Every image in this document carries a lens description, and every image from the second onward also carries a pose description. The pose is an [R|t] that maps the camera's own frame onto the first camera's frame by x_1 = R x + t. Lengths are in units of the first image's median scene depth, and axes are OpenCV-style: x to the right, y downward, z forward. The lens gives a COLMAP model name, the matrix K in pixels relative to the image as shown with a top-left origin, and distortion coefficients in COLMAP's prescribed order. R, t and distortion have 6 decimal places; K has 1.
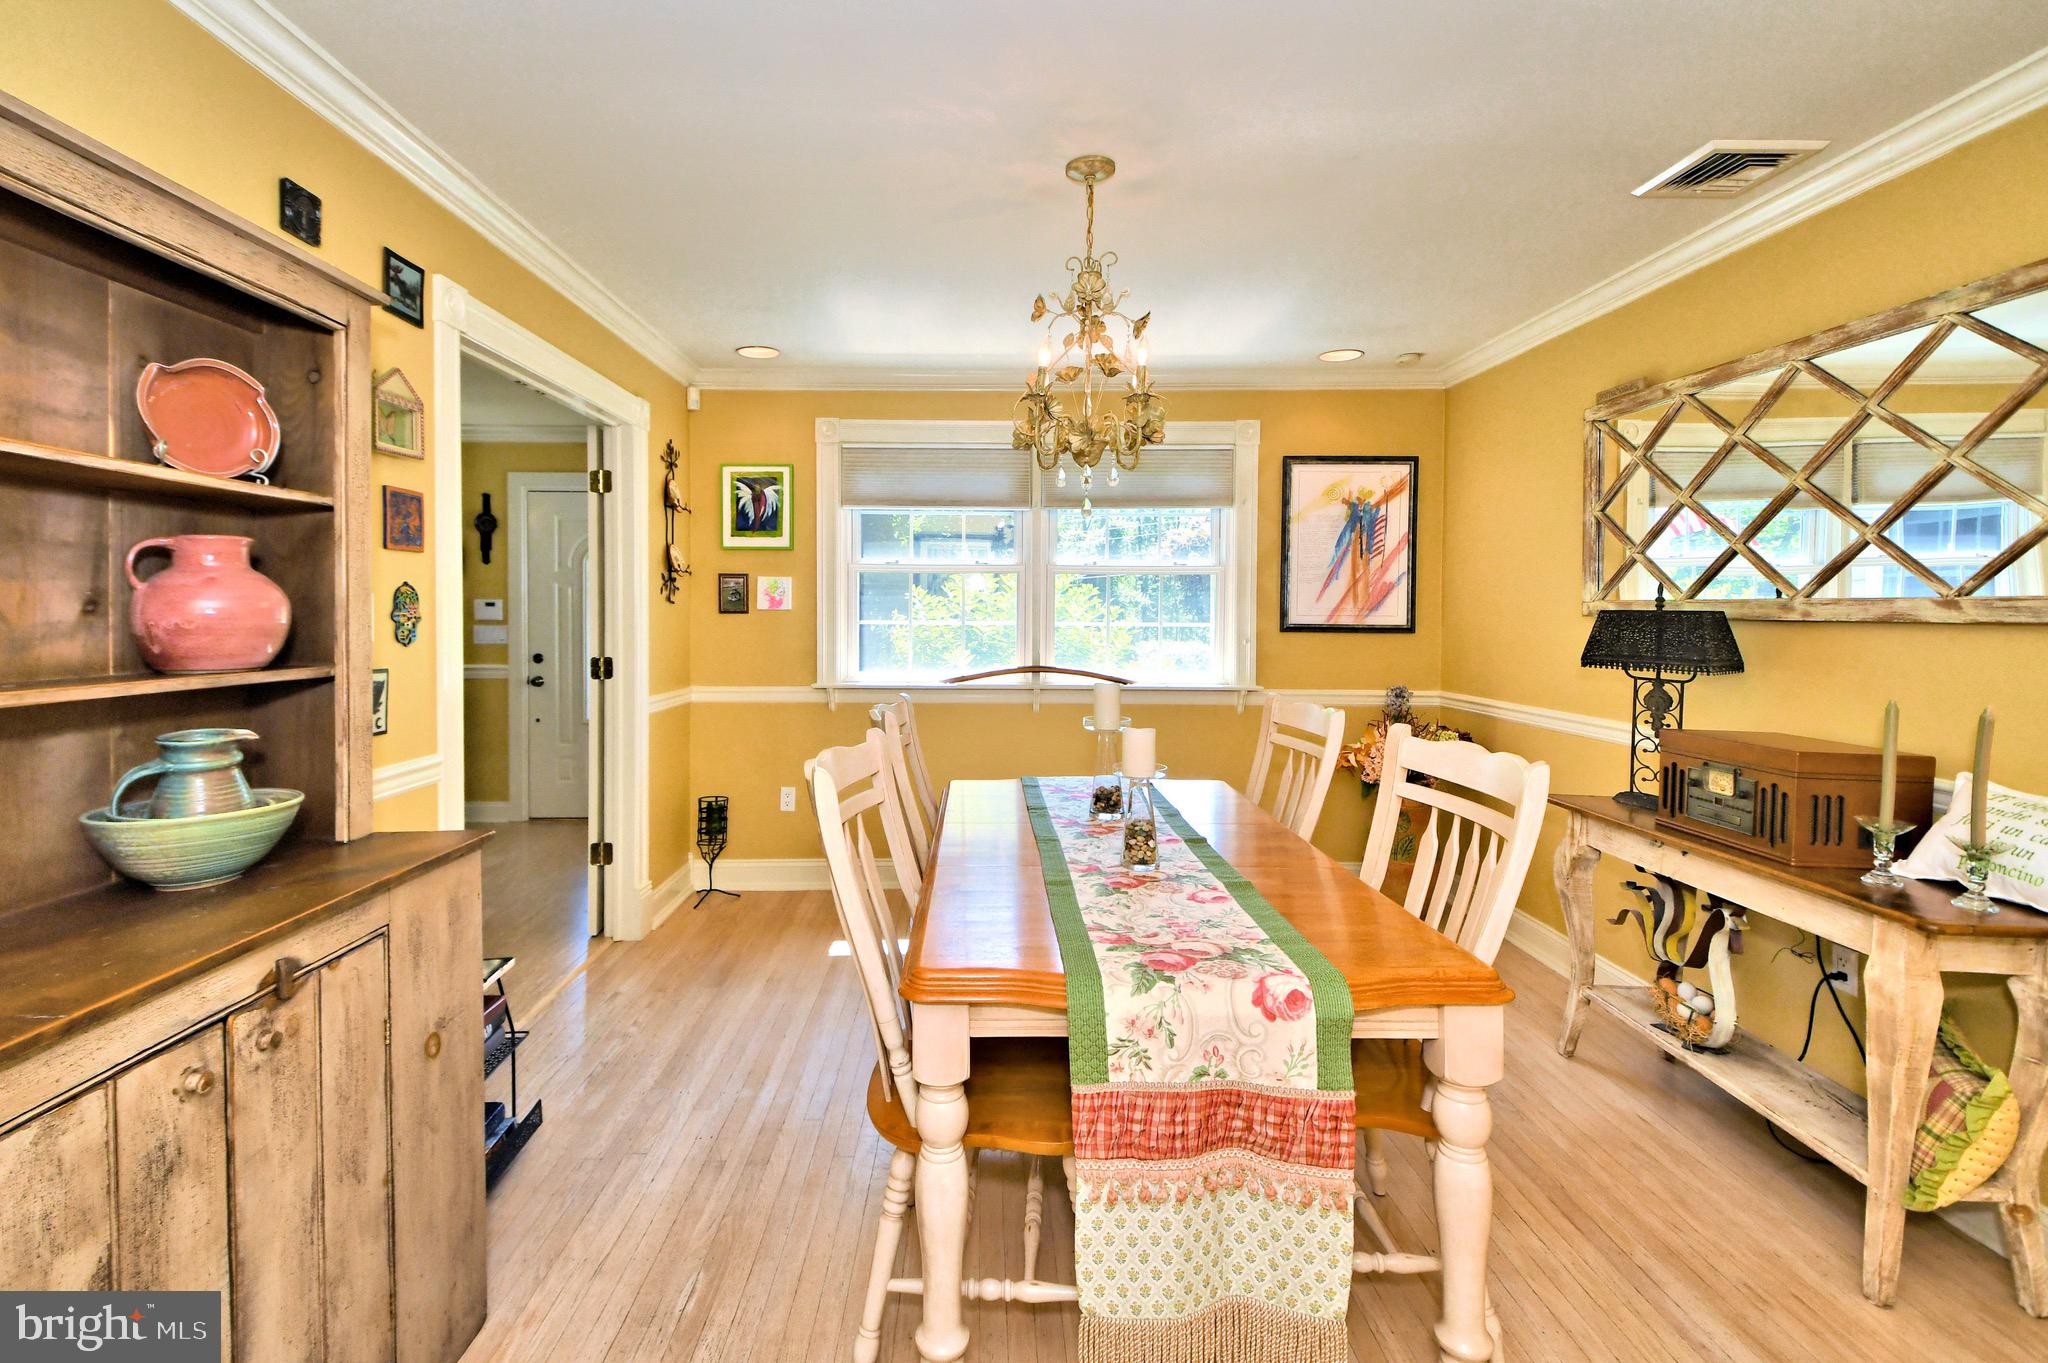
lens RADIAL K [[895.9, 0, 1109.4], [0, 895.9, 630.2], [0, 0, 1]] dist [0.028083, -0.005416]
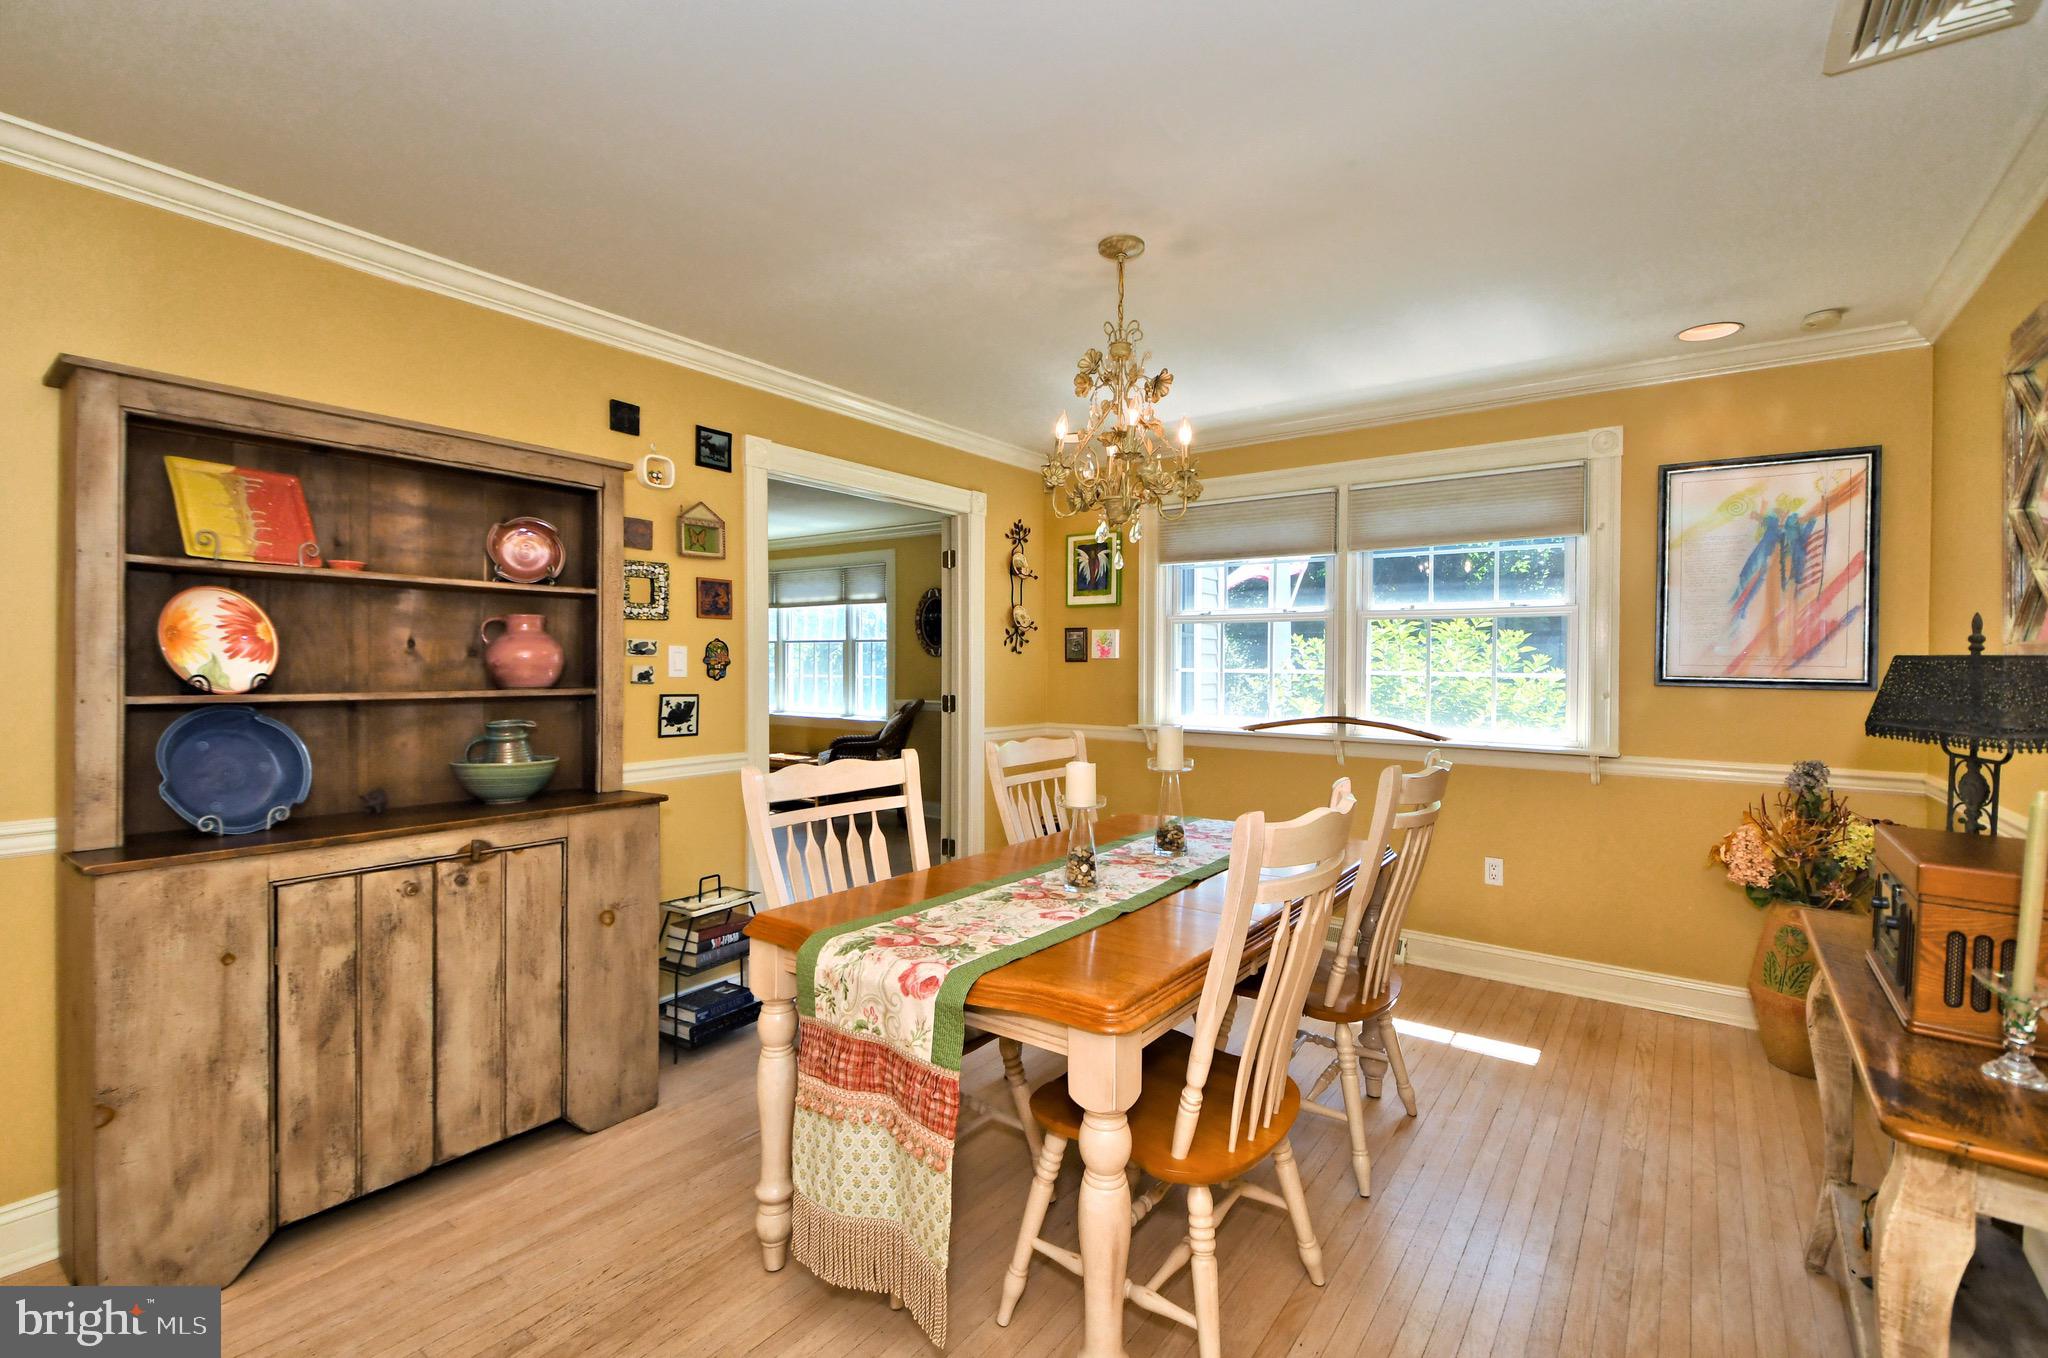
lens RADIAL K [[895.9, 0, 1051.5], [0, 895.9, 671.5], [0, 0, 1]] dist [0.028083, -0.005416]
pose [[0.823440, 0.007235, -0.567358, 0.802987], [-0.013708, 0.999881, -0.007146, 0.008894], [0.567238, 0.013662, 0.823441, 0.099165]]
